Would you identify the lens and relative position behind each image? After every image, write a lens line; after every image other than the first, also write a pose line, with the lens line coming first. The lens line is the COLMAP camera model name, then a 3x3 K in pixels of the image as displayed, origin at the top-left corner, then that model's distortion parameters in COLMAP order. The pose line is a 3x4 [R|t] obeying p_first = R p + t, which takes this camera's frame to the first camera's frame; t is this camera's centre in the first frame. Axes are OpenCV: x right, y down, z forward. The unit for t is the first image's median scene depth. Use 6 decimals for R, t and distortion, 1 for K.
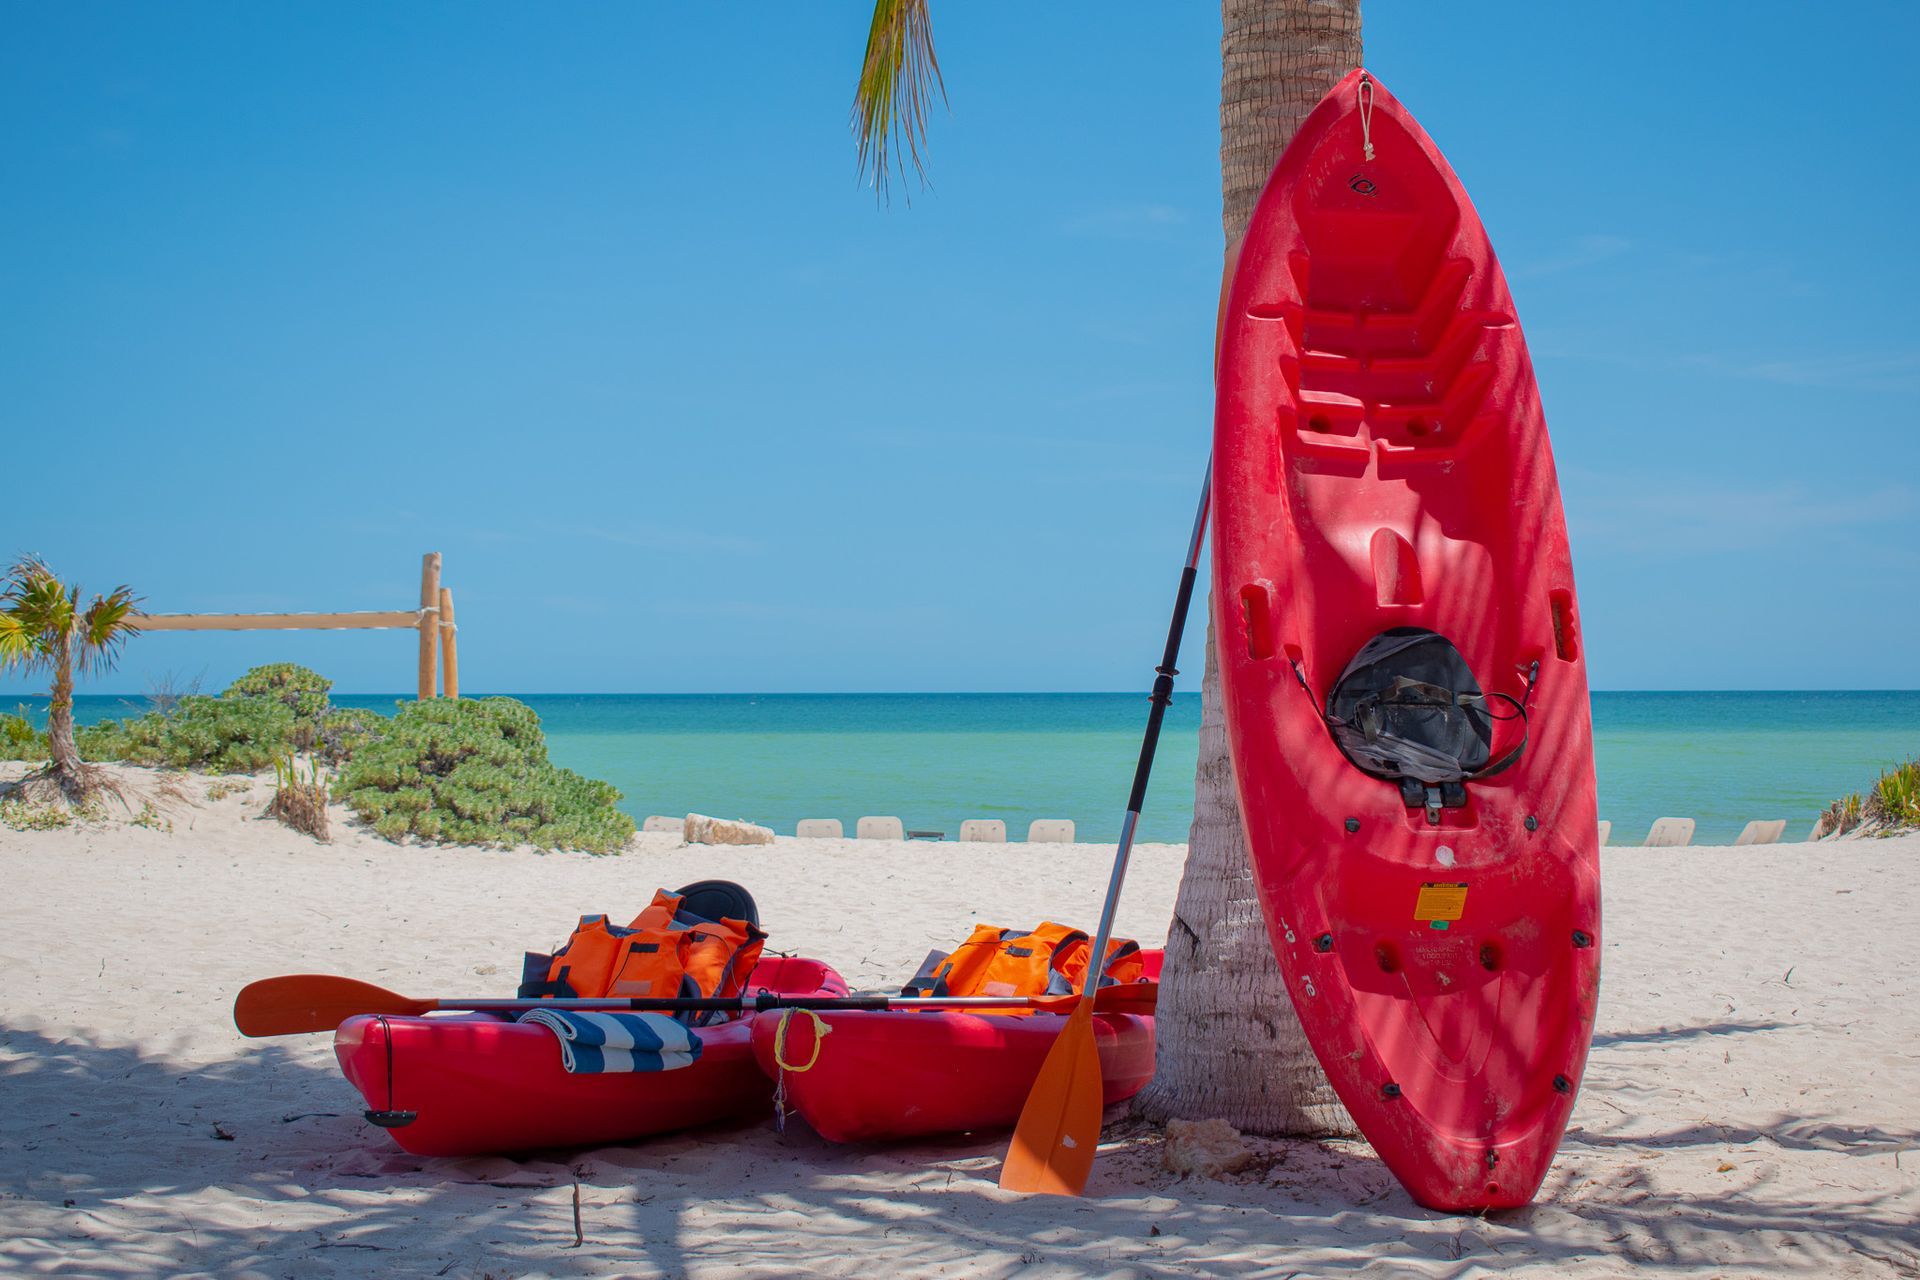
lens RADIAL K [[2337.4, 0, 960.0], [0, 2337.4, 640.0], [0, 0, 1]] dist [-0.003596, 0.011747]
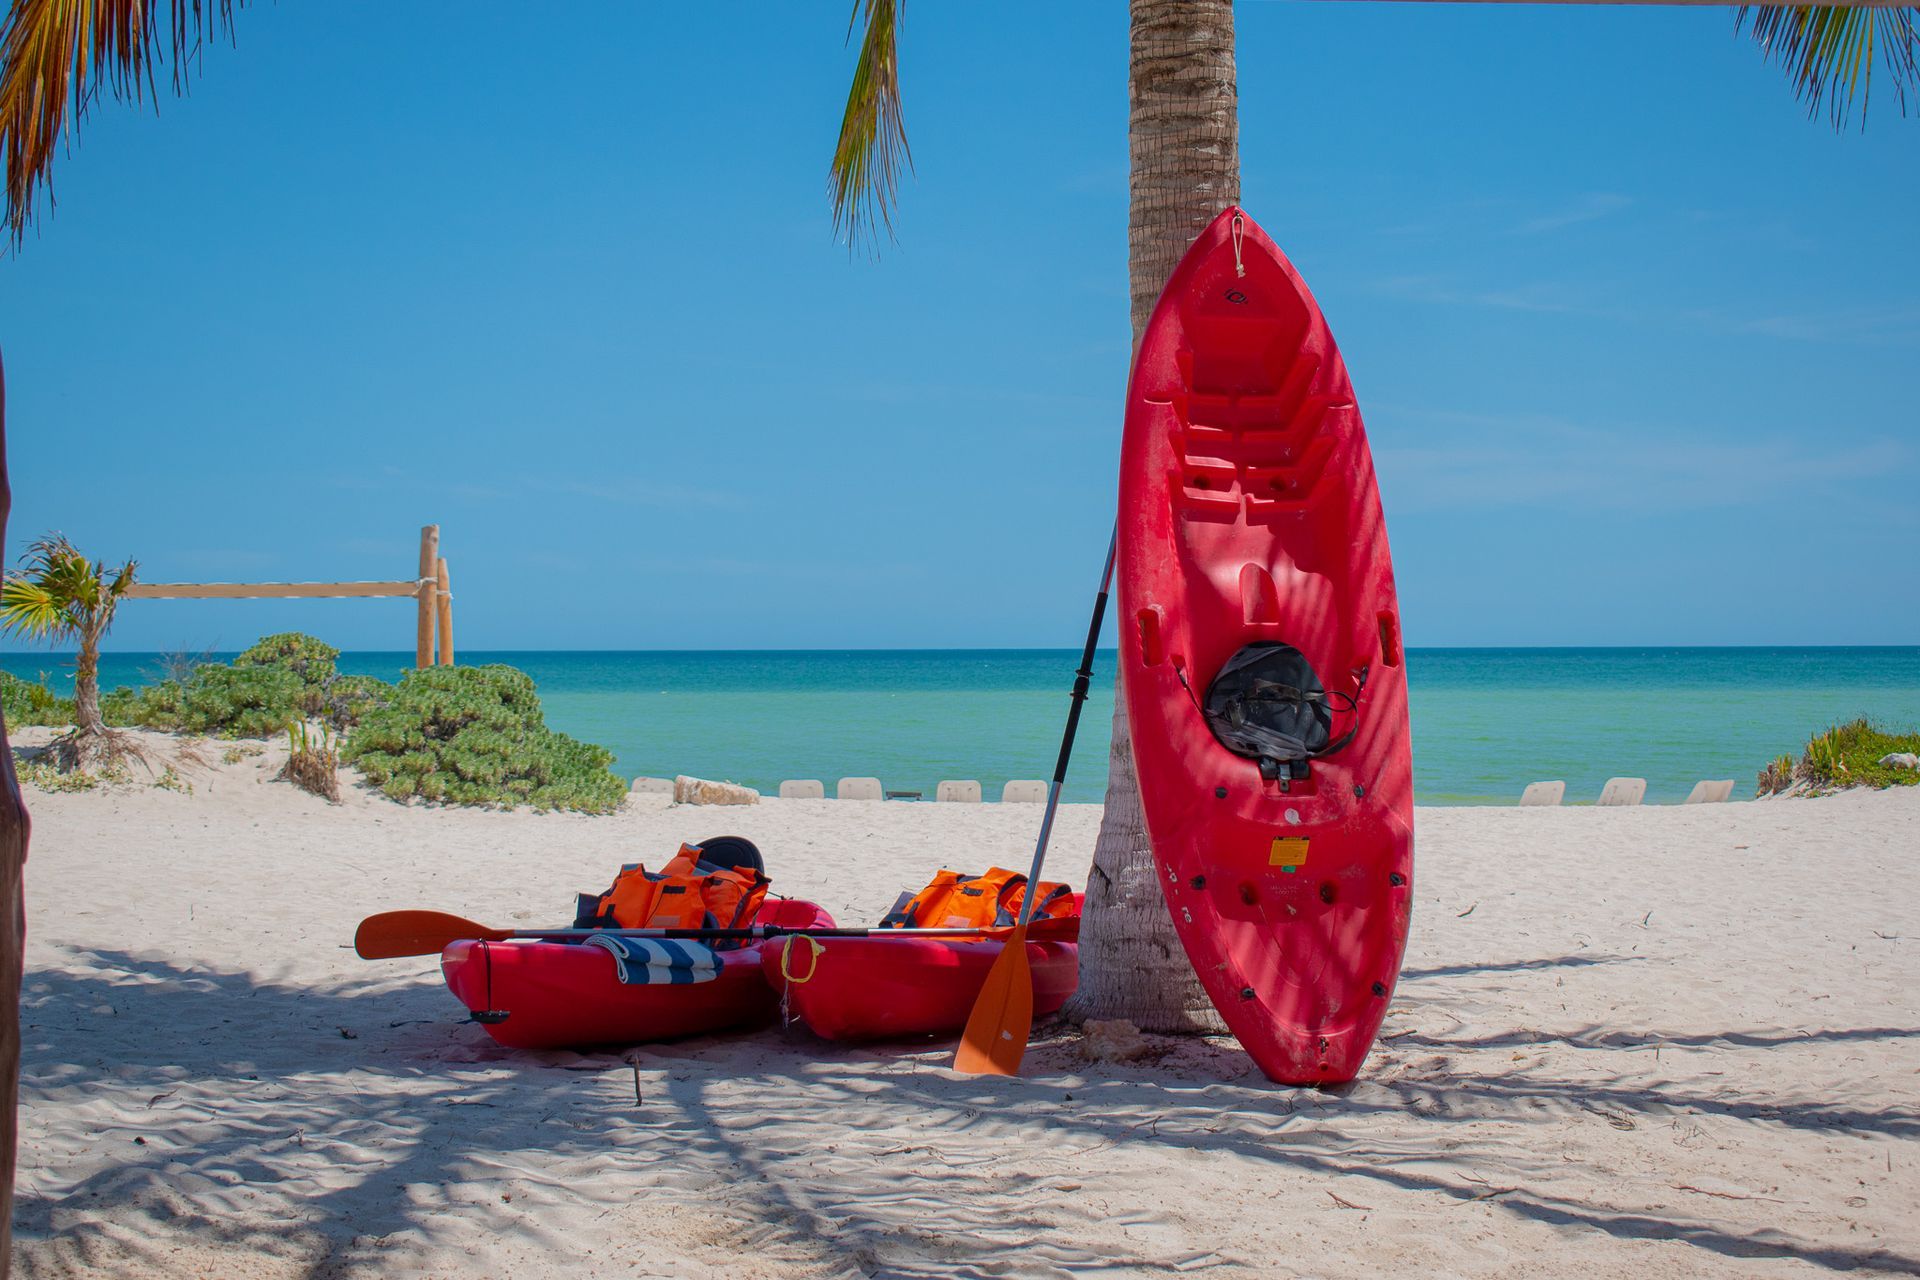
lens RADIAL K [[2380.2, 0, 954.1], [0, 2380.2, 587.3], [0, 0, 1]] dist [0.006012, -0.009547]
pose [[0.999983, -0.000482, 0.005739, 0.008505], [0.000500, 0.999995, -0.003245, -0.027538], [-0.005737, 0.003248, 0.999978, -0.290349]]
